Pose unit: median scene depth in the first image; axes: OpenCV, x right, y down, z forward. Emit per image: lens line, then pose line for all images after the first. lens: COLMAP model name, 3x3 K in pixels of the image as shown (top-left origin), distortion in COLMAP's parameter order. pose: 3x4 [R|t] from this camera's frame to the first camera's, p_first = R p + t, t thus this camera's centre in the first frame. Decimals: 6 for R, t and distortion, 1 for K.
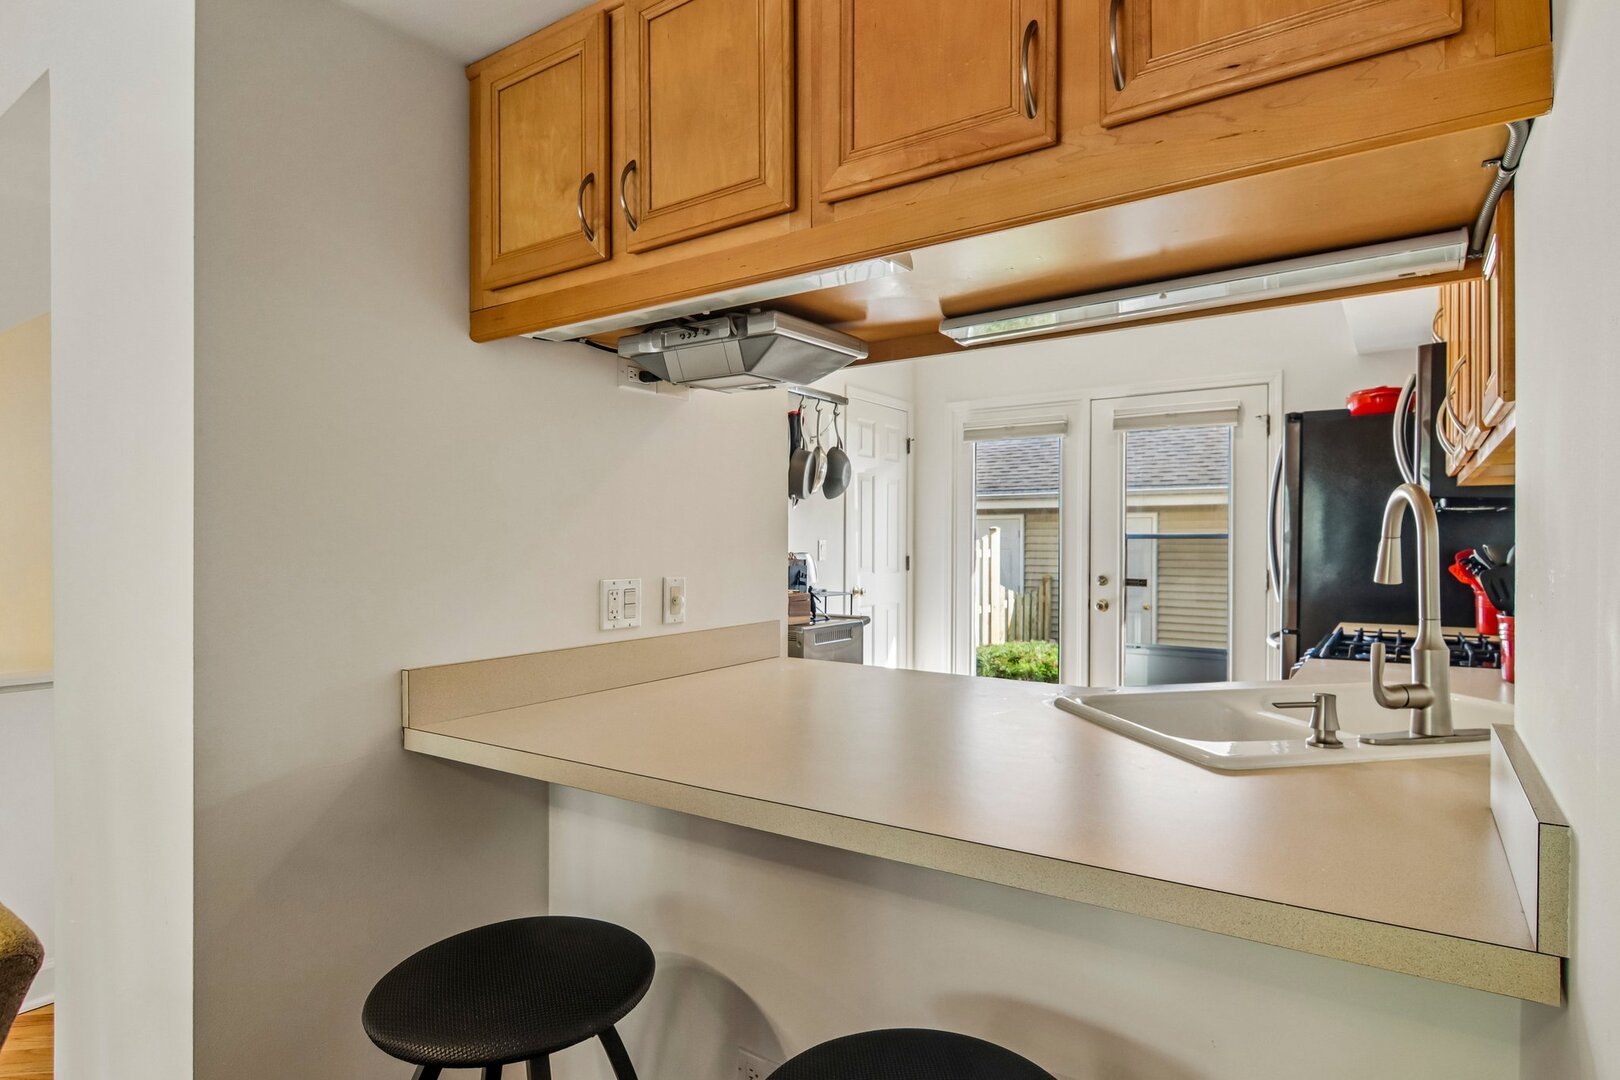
lens RADIAL K [[851.2, 0, 815.1], [0, 851.2, 545.8], [0, 0, 1]] dist [0.000510, -0.011617]
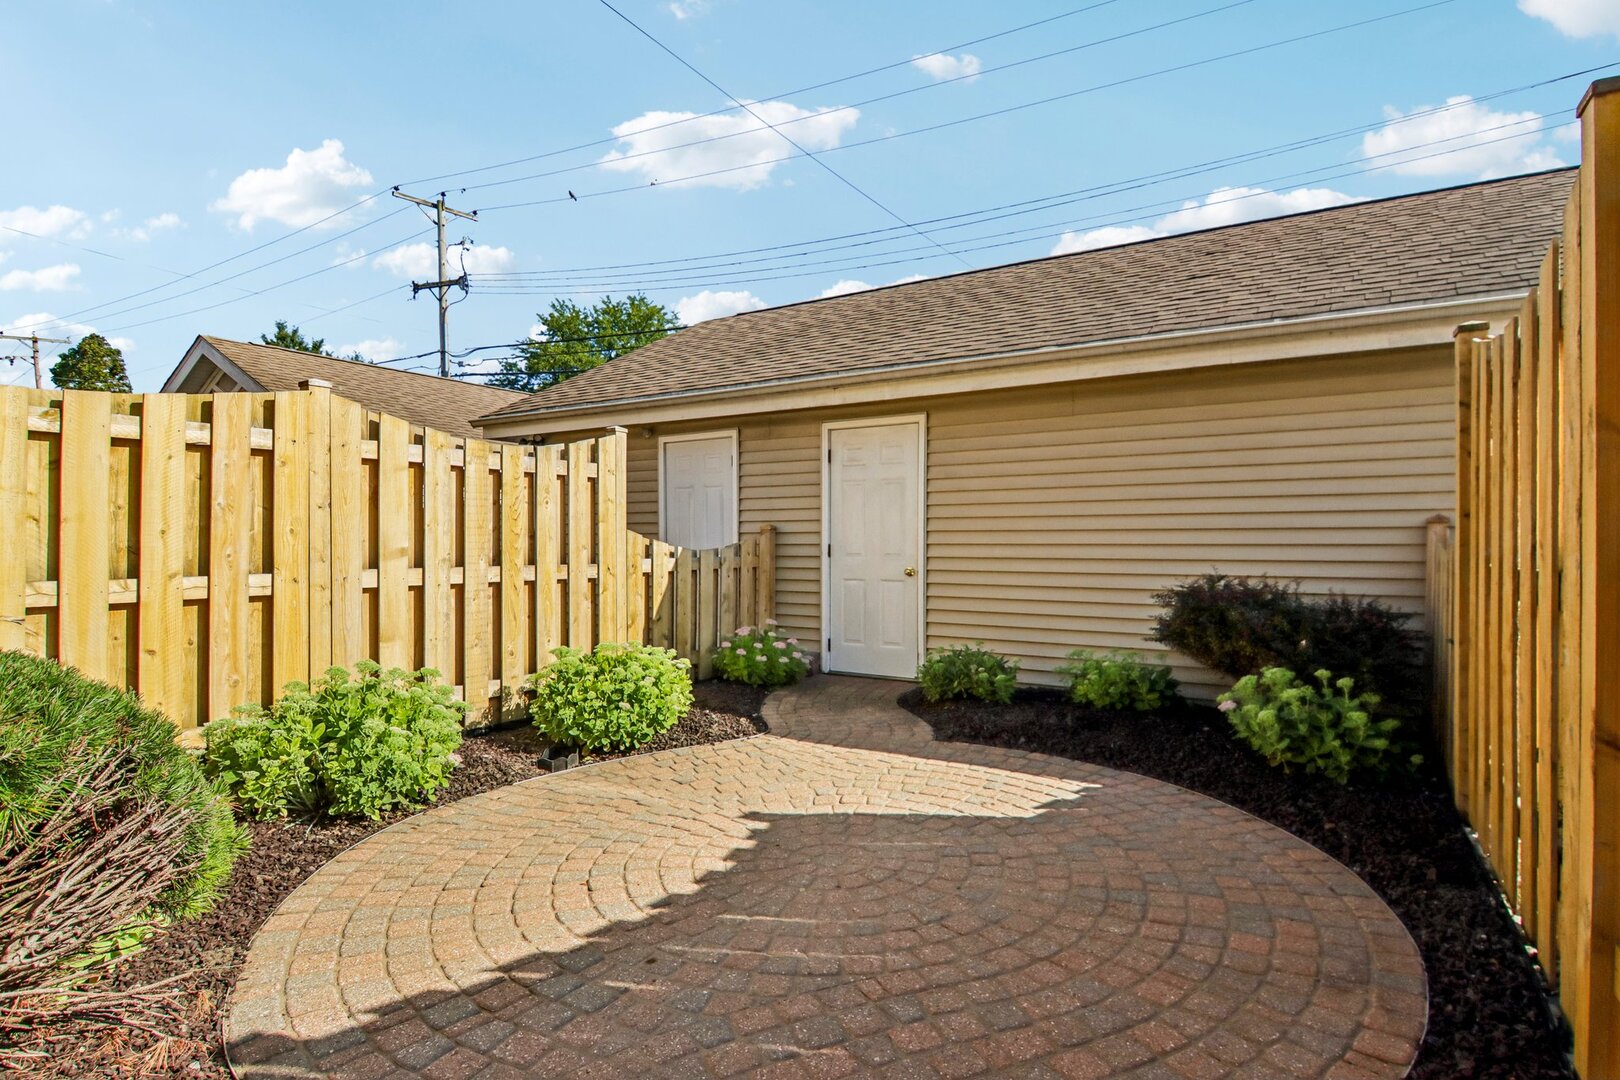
lens RADIAL K [[851.2, 0, 809.8], [0, 851.2, 543.0], [0, 0, 1]] dist [0.000510, -0.011617]
pose [[0.998667, -0.005518, 0.051321, 0.612694], [0.005546, 0.999985, -0.000401, 0.109182], [-0.051318, 0.000685, 0.998682, 0.860147]]
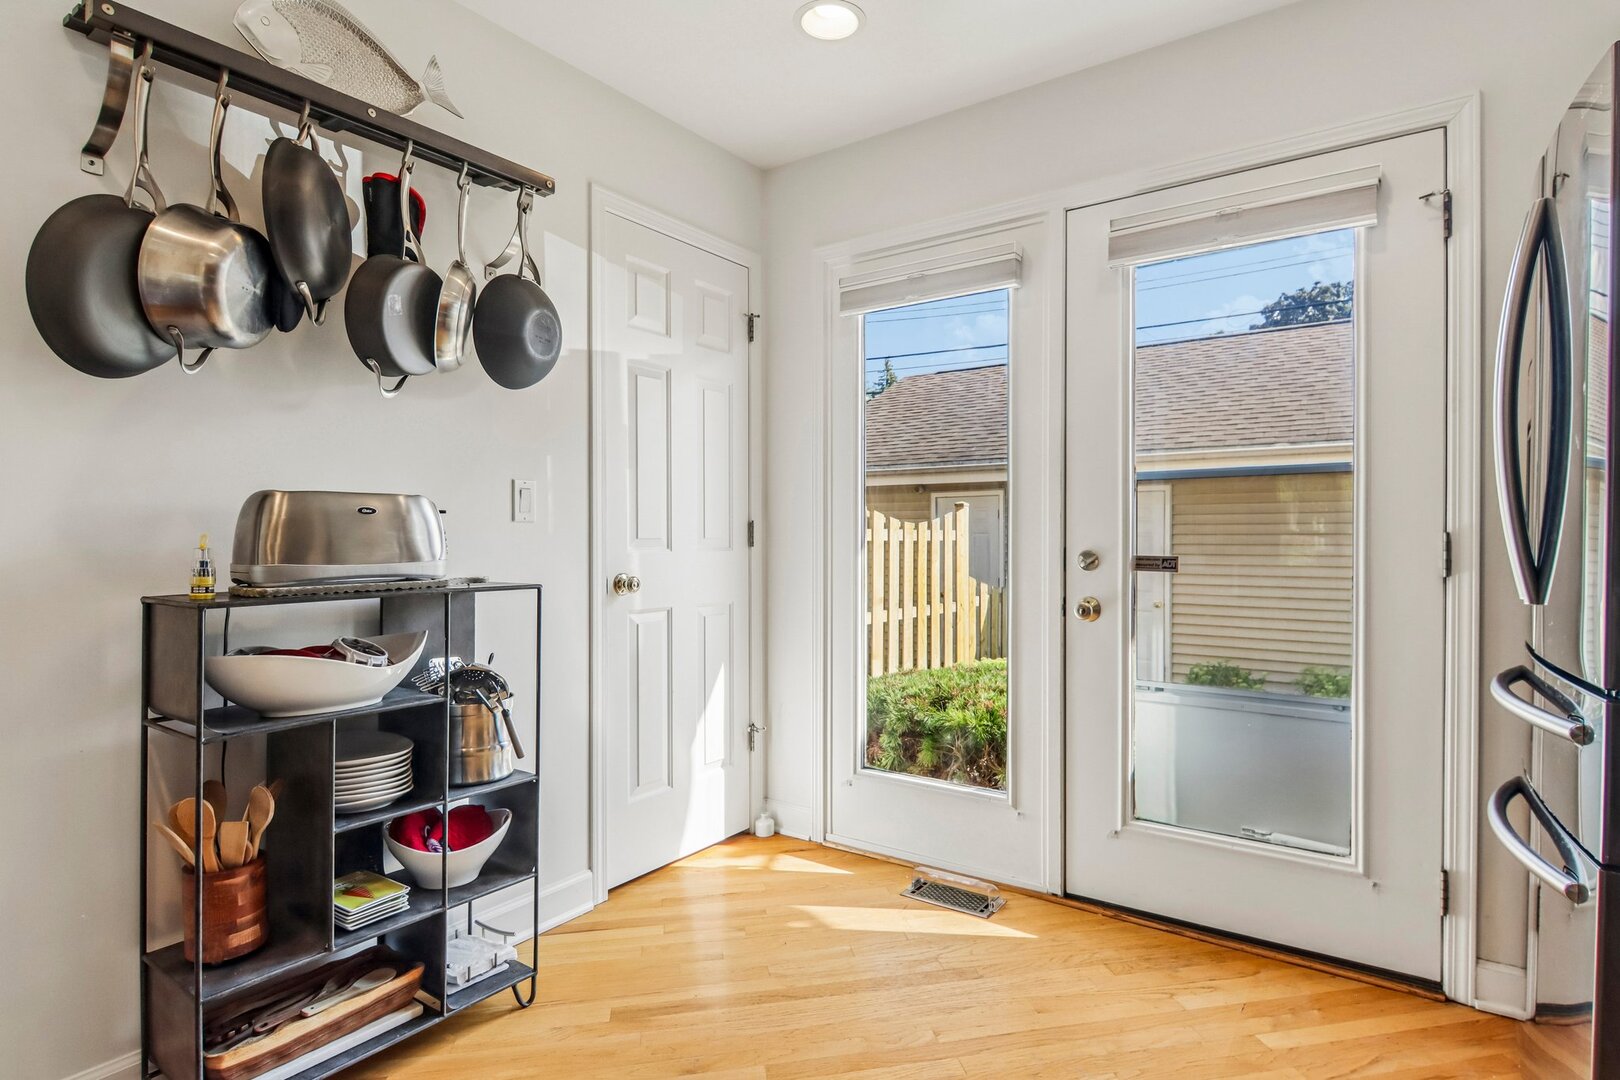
lens RADIAL K [[851.2, 0, 816.5], [0, 851.2, 539.6], [0, 0, 1]] dist [0.000510, -0.011617]
pose [[0.999994, -0.002134, -0.002646, 0.158959], [0.002130, 0.999996, -0.001849, 0.026169], [0.002650, 0.001843, 0.999995, 0.443146]]
